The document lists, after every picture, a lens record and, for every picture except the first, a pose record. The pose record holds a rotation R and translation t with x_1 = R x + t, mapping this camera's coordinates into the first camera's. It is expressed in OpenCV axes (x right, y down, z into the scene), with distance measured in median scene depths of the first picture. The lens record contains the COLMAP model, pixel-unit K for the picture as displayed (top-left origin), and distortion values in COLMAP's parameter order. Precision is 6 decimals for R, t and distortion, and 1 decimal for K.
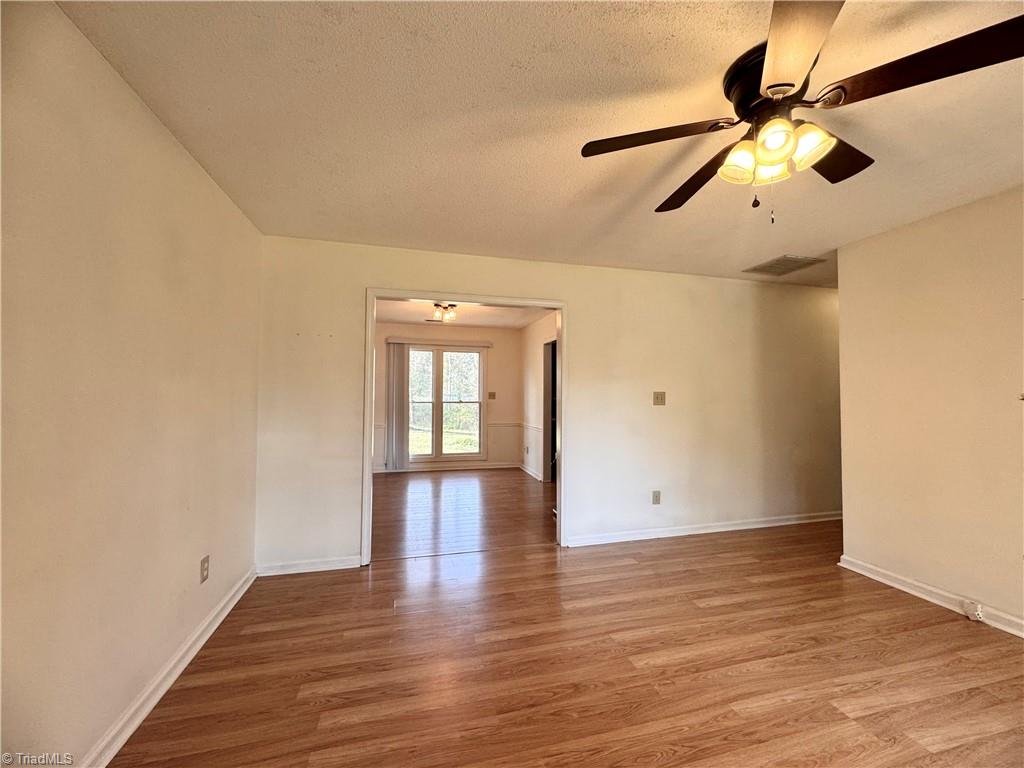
lens RADIAL K [[409.4, 0, 514.3], [0, 409.4, 386.1], [0, 0, 1]] dist [-0.002525, -0.000141]
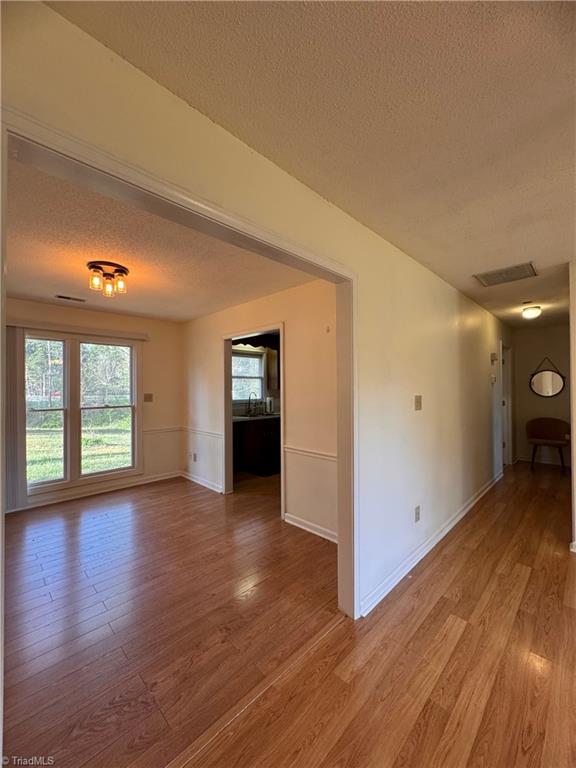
lens RADIAL K [[307.0, 0, 288.7], [0, 307.0, 385.8], [0, 0, 1]] dist [-0.002525, -0.000141]
pose [[0.866458, -0.008926, 0.499171, -0.124440], [0.003463, 0.999924, 0.011869, -0.008721], [-0.499238, -0.008556, 0.866422, 0.309661]]
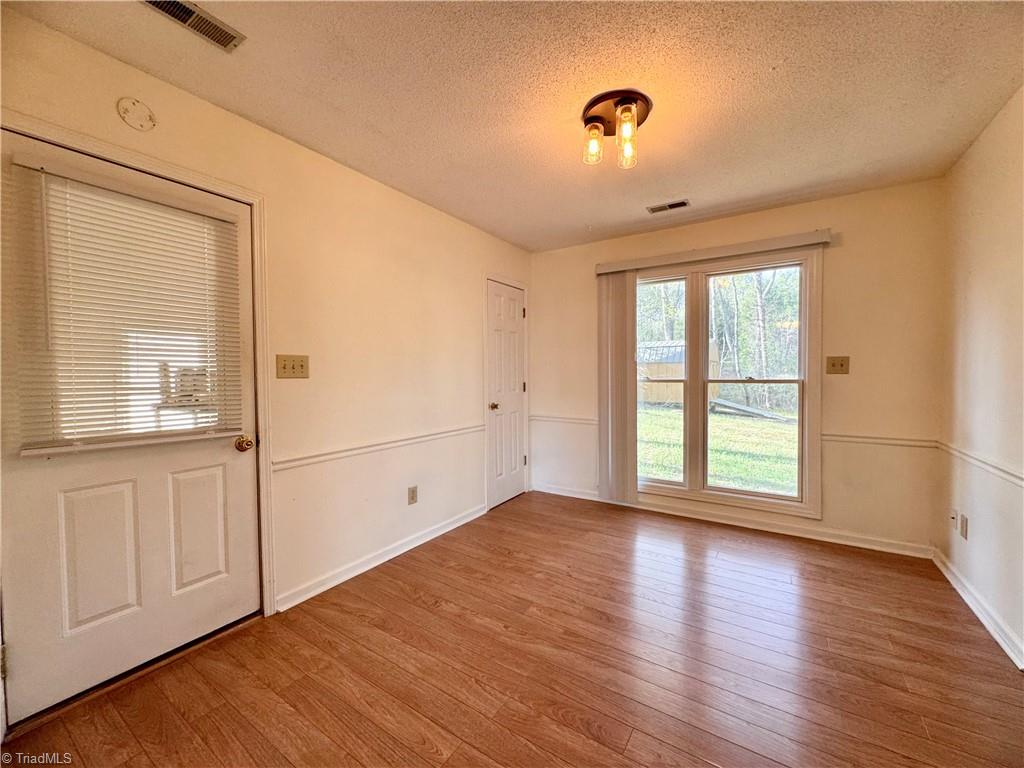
lens RADIAL K [[409.4, 0, 514.8], [0, 409.4, 383.4], [0, 0, 1]] dist [-0.002525, -0.000141]
pose [[0.661925, 0.008157, -0.749526, 0.037847], [0.019063, 0.999434, 0.027711, 0.025083], [0.749328, -0.032631, 0.661395, 0.513018]]
